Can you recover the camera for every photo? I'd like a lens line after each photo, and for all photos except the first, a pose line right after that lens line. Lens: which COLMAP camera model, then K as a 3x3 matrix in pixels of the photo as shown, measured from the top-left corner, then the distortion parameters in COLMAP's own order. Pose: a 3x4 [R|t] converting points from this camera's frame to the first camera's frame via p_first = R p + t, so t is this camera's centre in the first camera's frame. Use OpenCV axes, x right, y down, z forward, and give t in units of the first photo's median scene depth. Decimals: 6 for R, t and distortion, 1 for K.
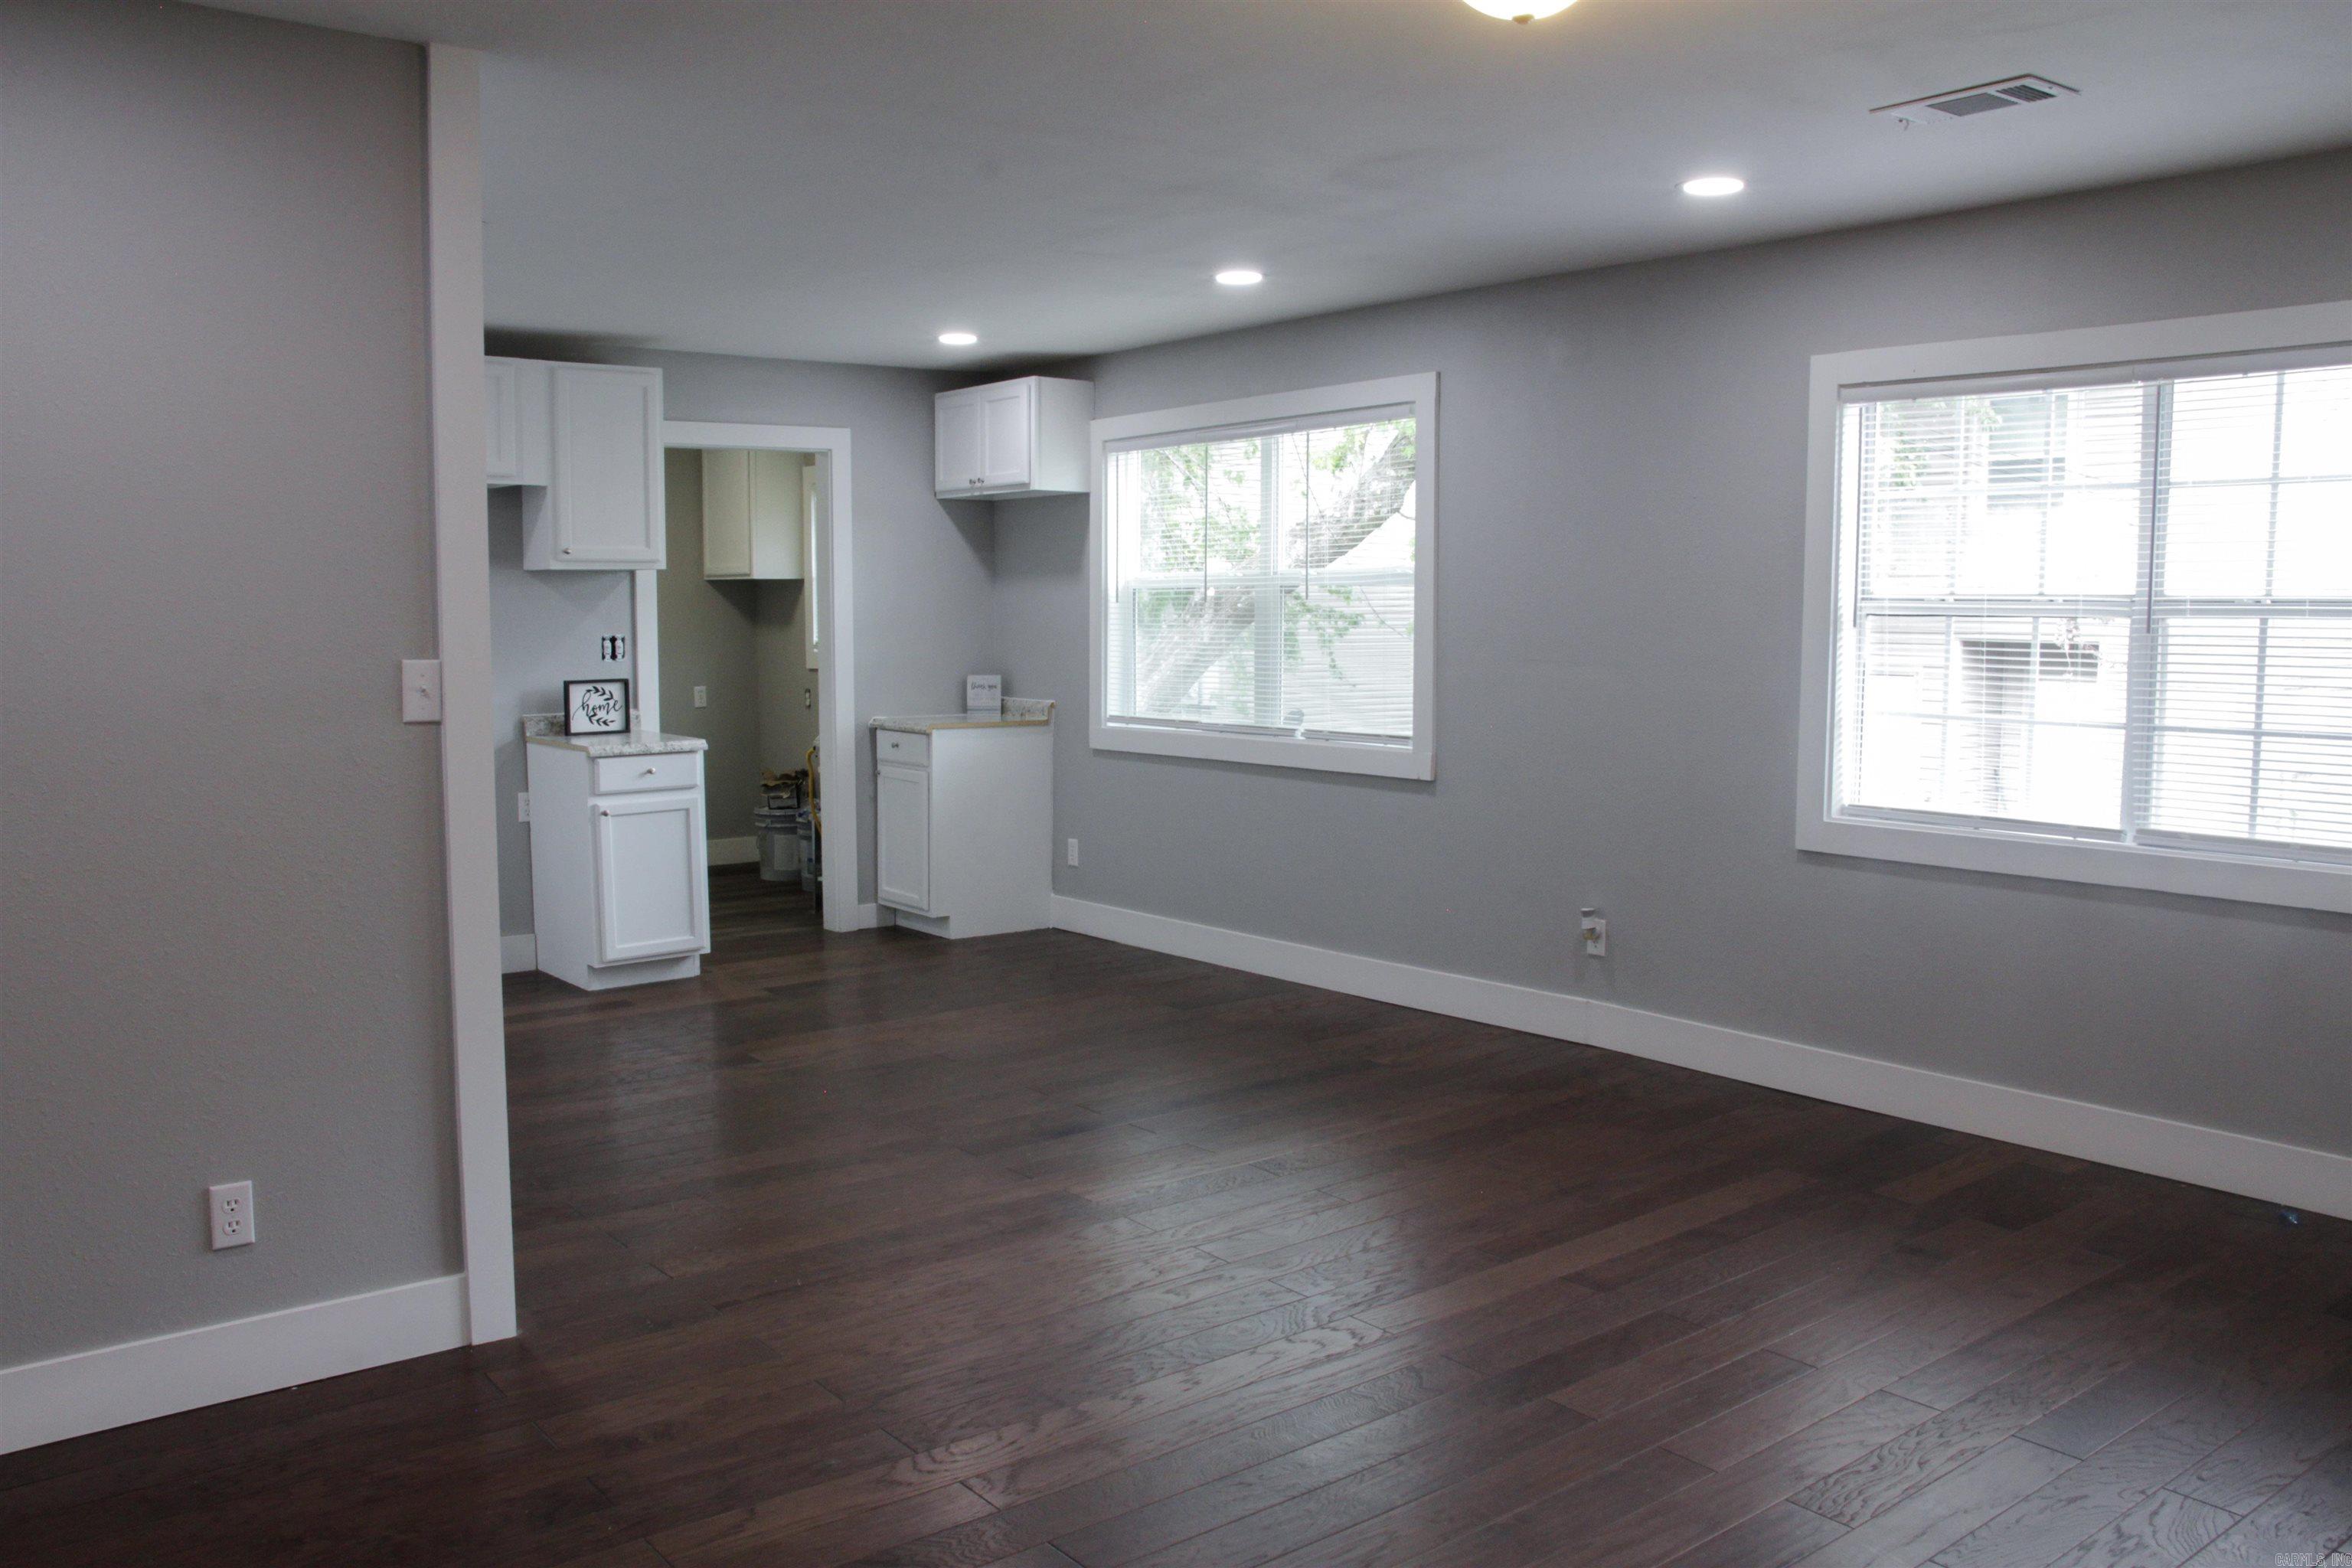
lens RADIAL K [[1855.6, 0, 1176.0], [0, 1855.6, 784.0], [0, 0, 1]] dist [-0.131716, 0.127946]
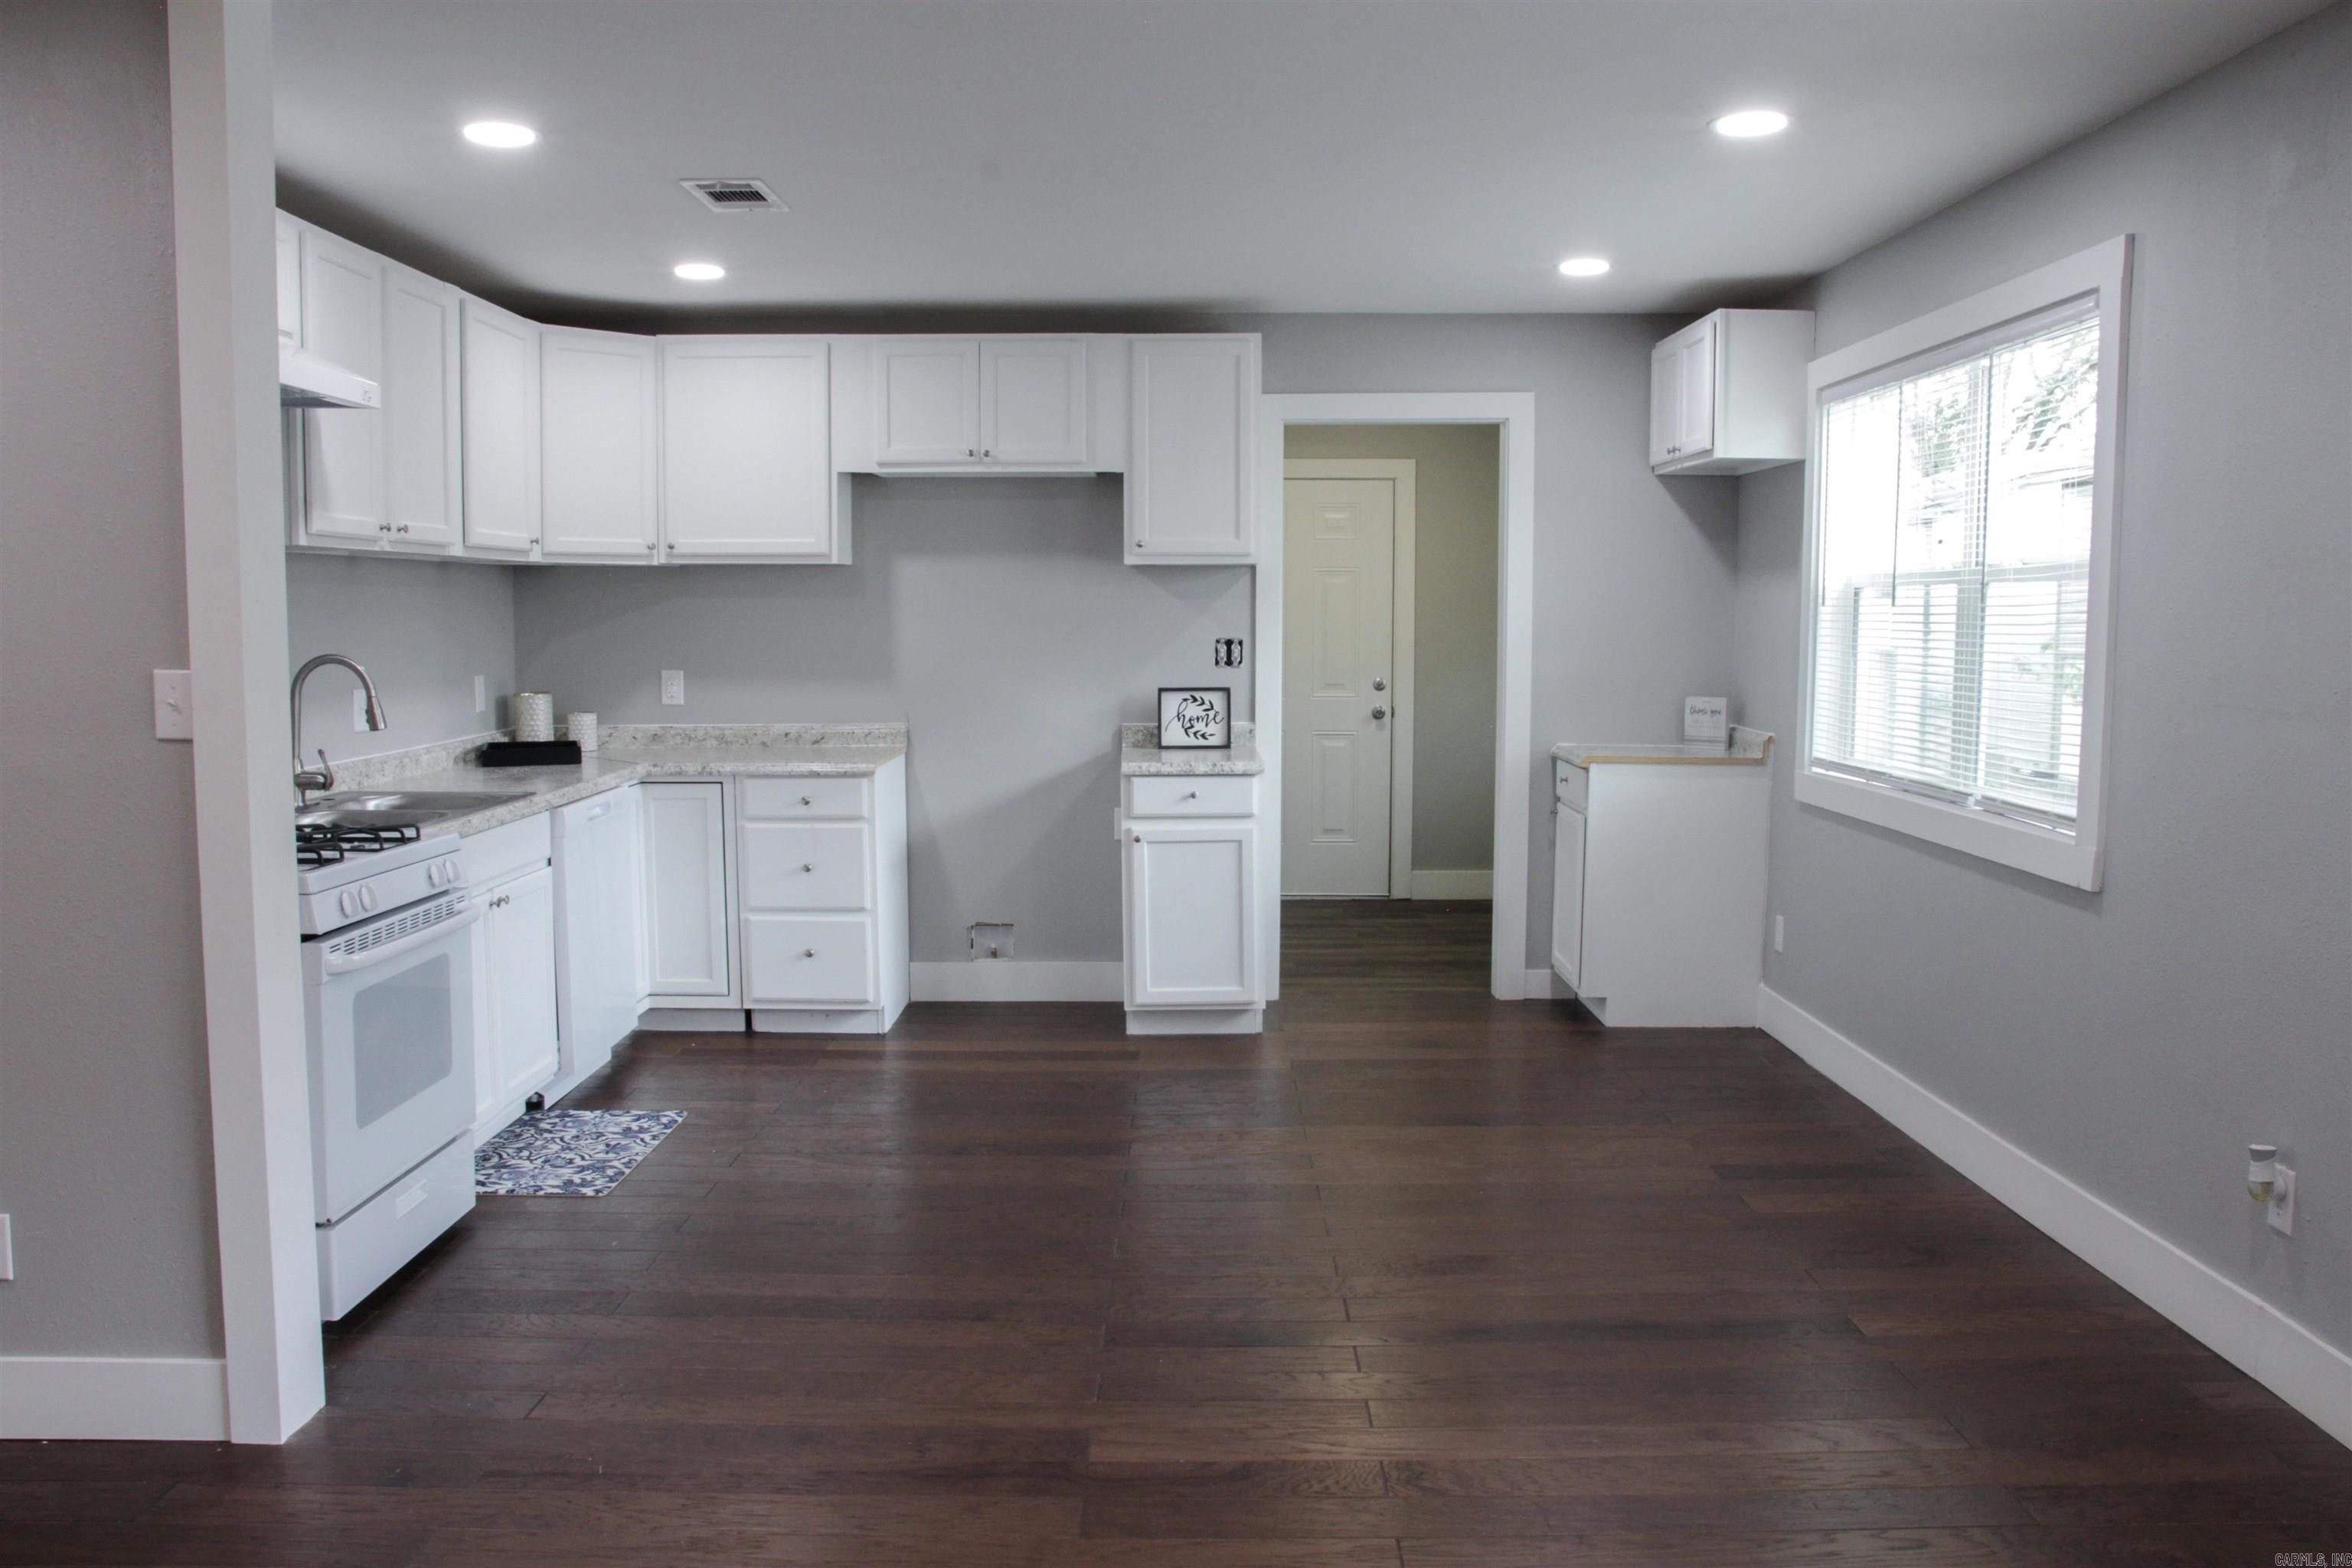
lens RADIAL K [[1855.6, 0, 1176.0], [0, 1855.6, 784.0], [0, 0, 1]] dist [-0.131716, 0.127946]
pose [[0.780197, 0.060508, -0.622600, 0.236833], [-0.060769, 0.997934, 0.020833, -0.027654], [0.622575, 0.021581, 0.782263, 0.281266]]
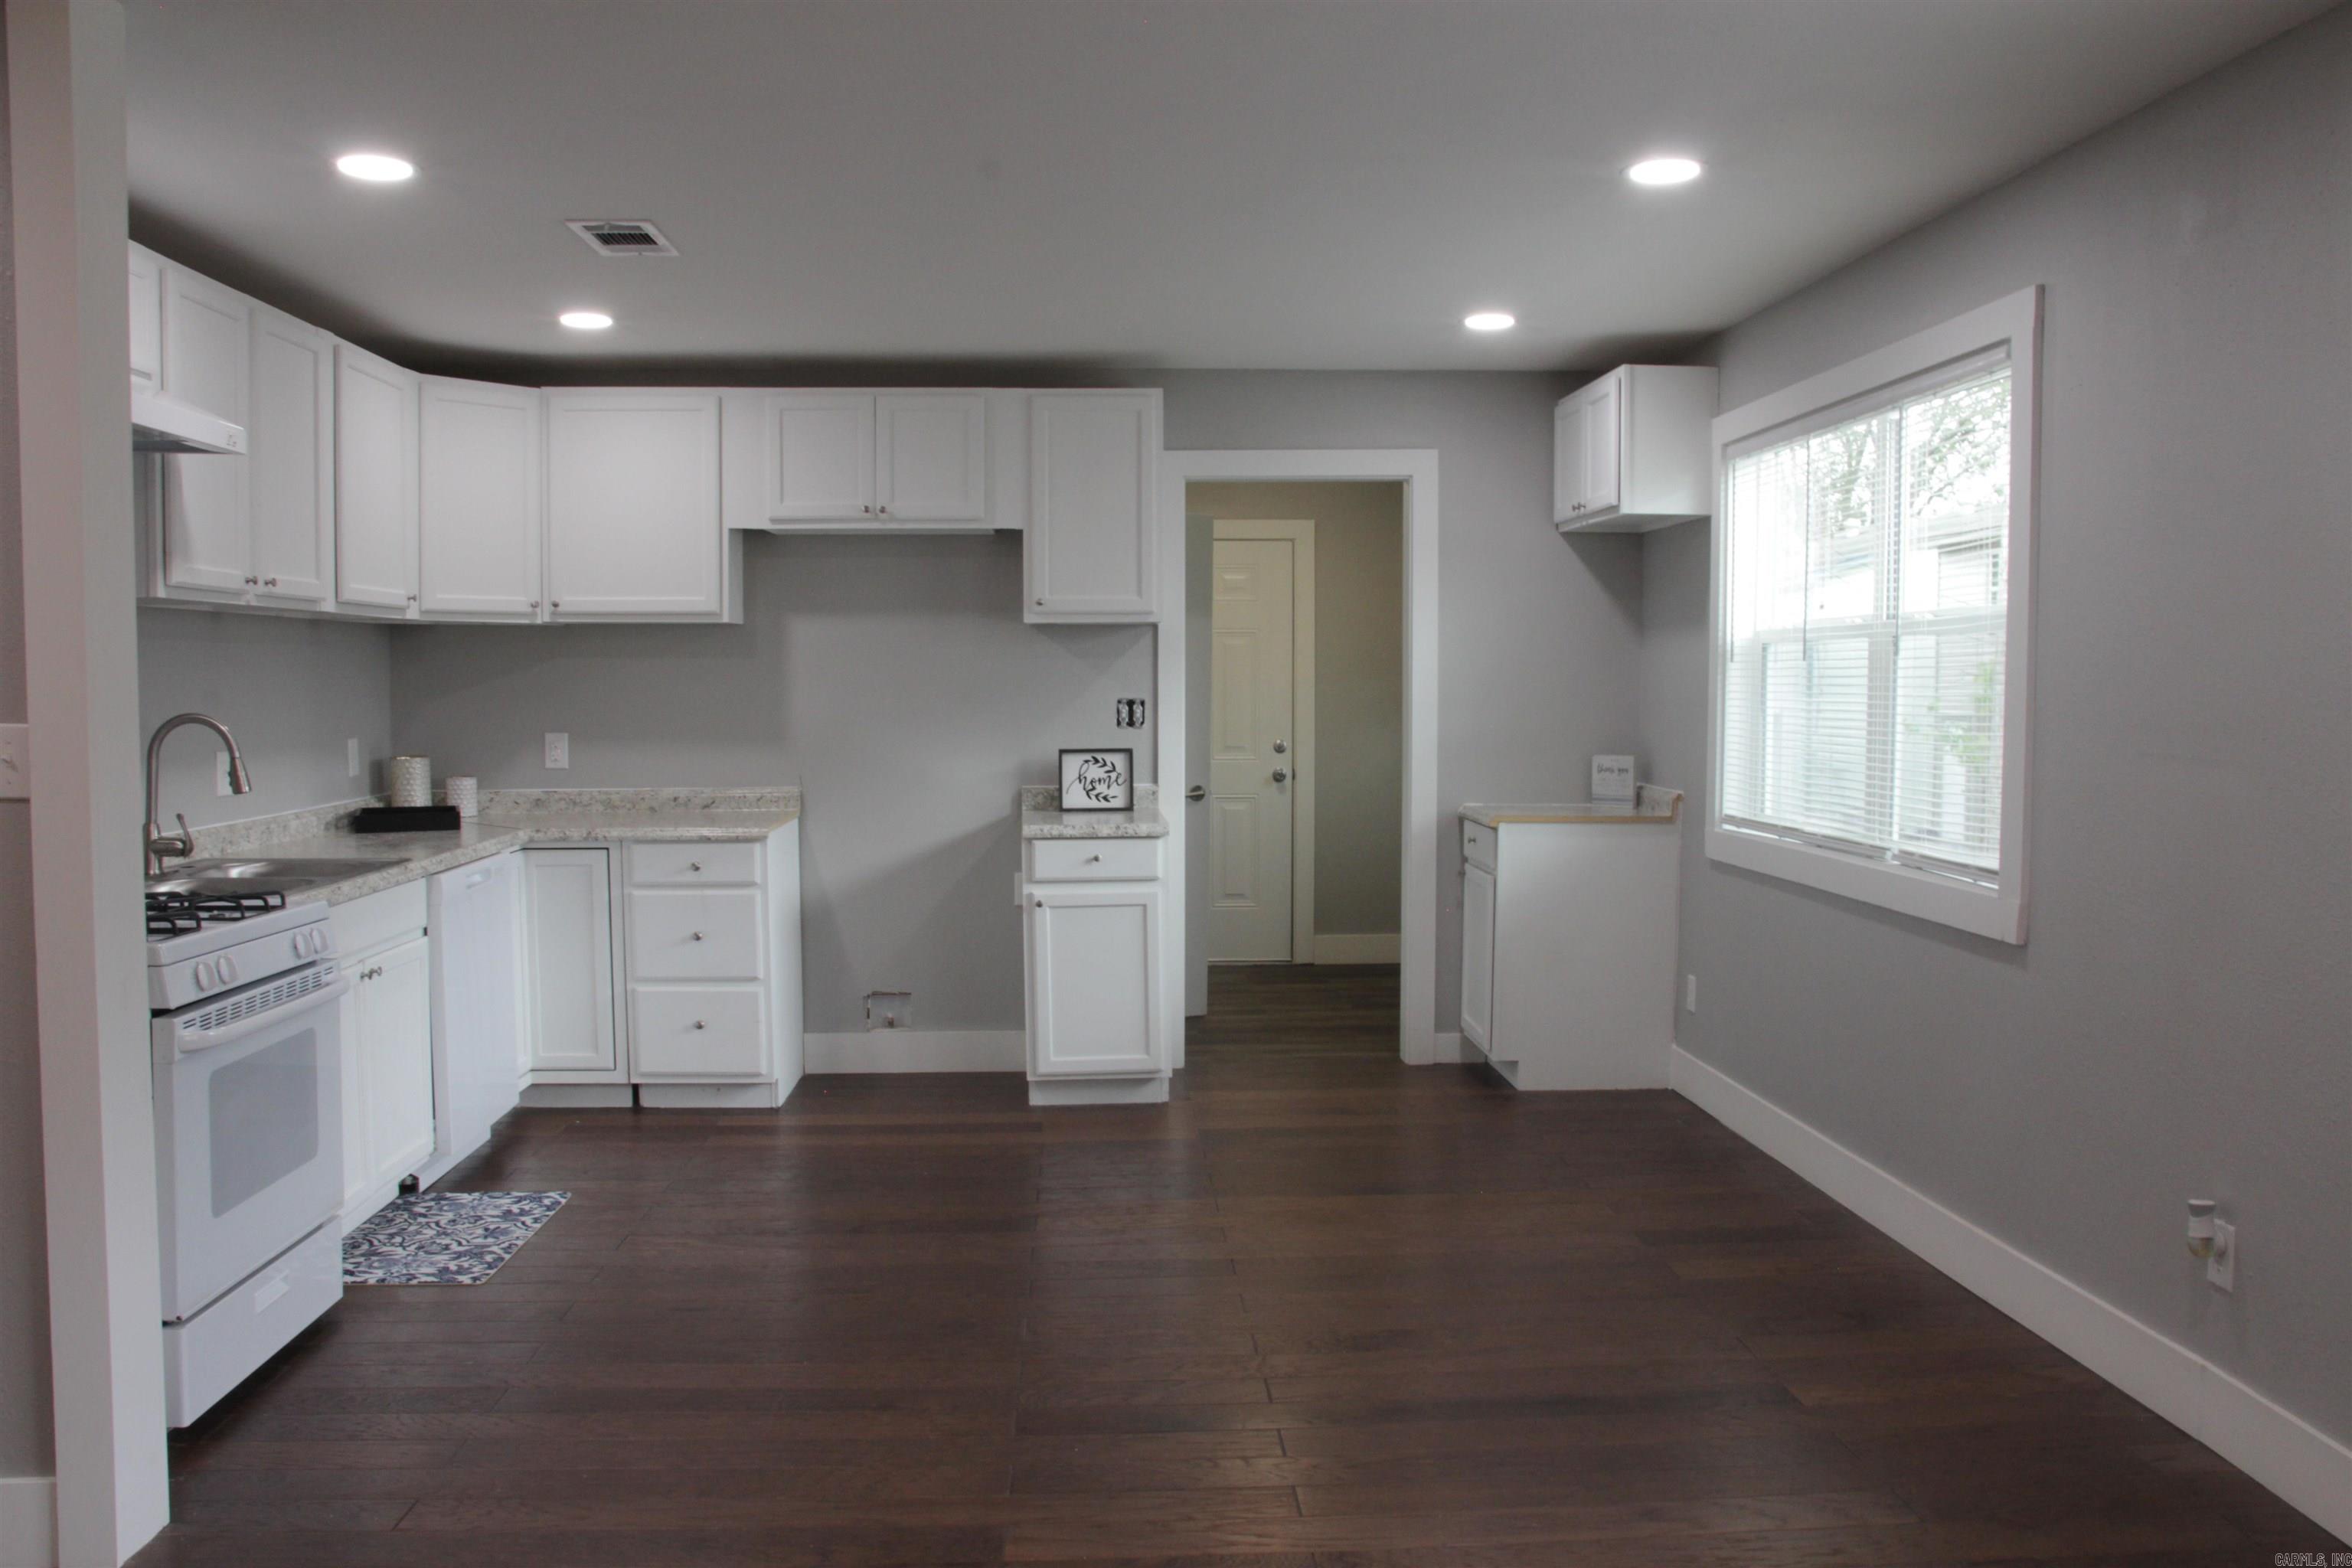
lens RADIAL K [[1855.6, 0, 1176.0], [0, 1855.6, 784.0], [0, 0, 1]] dist [-0.131716, 0.127946]
pose [[0.815779, 0.033256, -0.577407, 0.221189], [-0.054346, 0.998336, -0.019282, -0.024566], [0.575805, 0.047109, 0.816229, 0.293189]]
